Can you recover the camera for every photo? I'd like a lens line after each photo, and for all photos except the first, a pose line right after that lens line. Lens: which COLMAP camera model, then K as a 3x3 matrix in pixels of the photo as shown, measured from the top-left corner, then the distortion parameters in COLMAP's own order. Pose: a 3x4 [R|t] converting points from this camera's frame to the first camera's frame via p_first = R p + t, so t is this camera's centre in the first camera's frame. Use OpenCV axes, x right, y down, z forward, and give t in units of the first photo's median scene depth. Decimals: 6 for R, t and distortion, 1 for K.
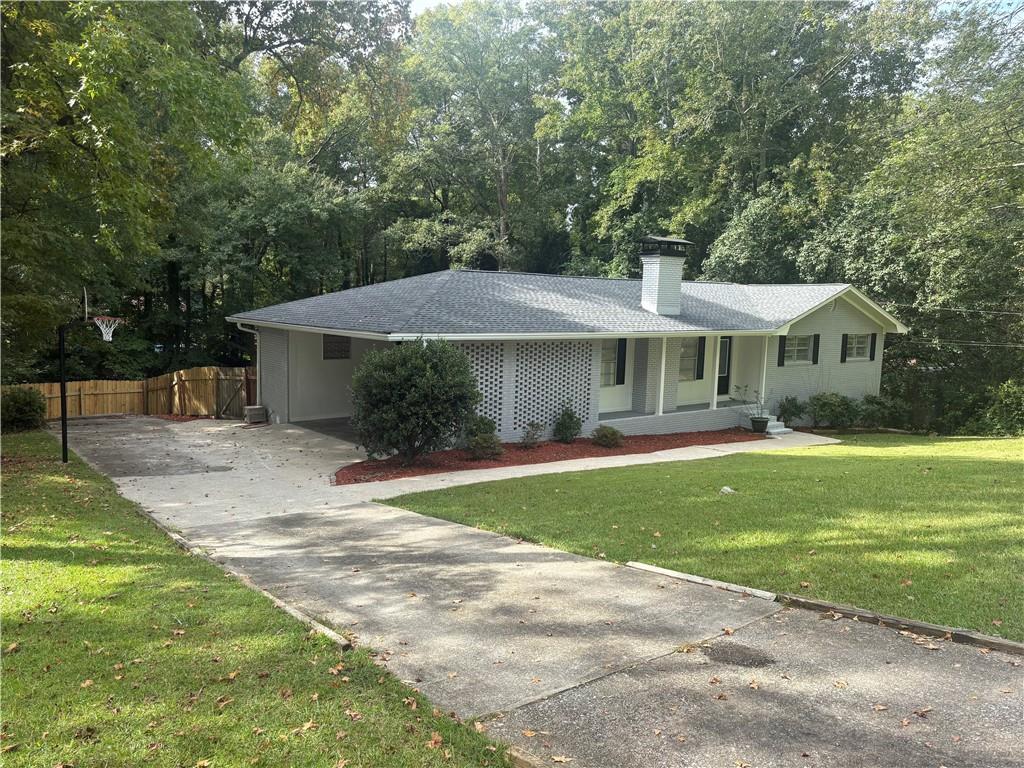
lens RADIAL K [[779.9, 0, 515.7], [0, 779.9, 393.1], [0, 0, 1]] dist [0.060153, -0.061617]
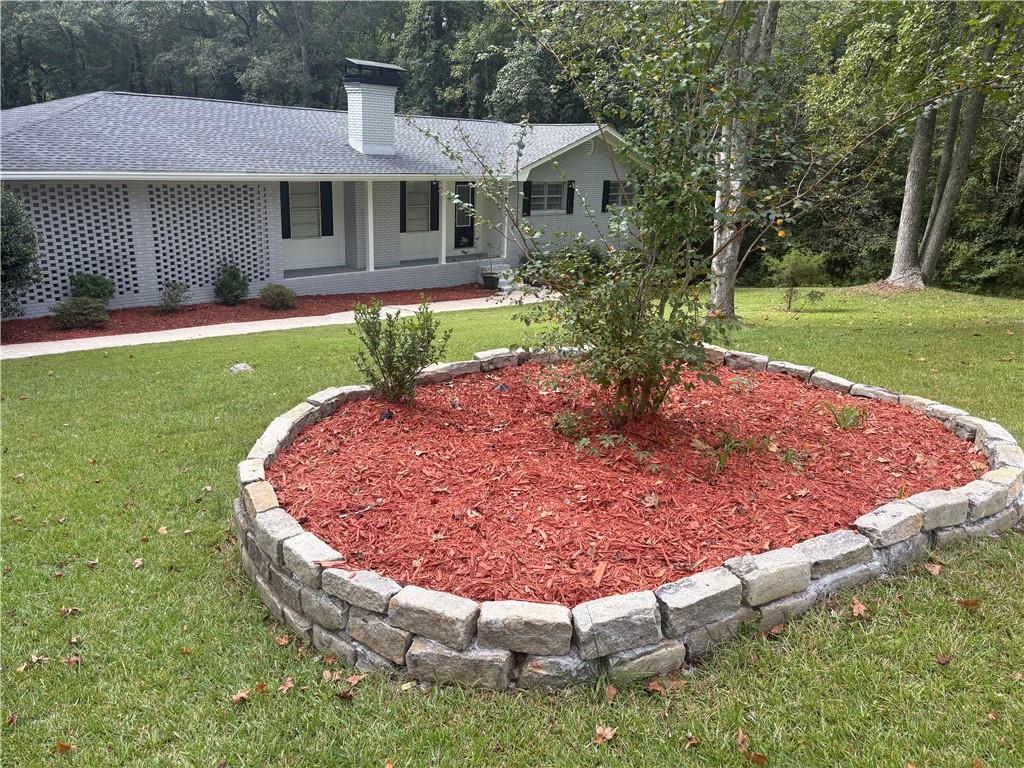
lens RADIAL K [[779.9, 0, 516.9], [0, 779.9, 389.0], [0, 0, 1]] dist [0.060153, -0.061617]
pose [[0.990969, -0.025757, 0.131592, 0.213958], [0.000987, 0.982752, 0.184925, -0.004453], [-0.134085, -0.183125, 0.973903, 0.067920]]
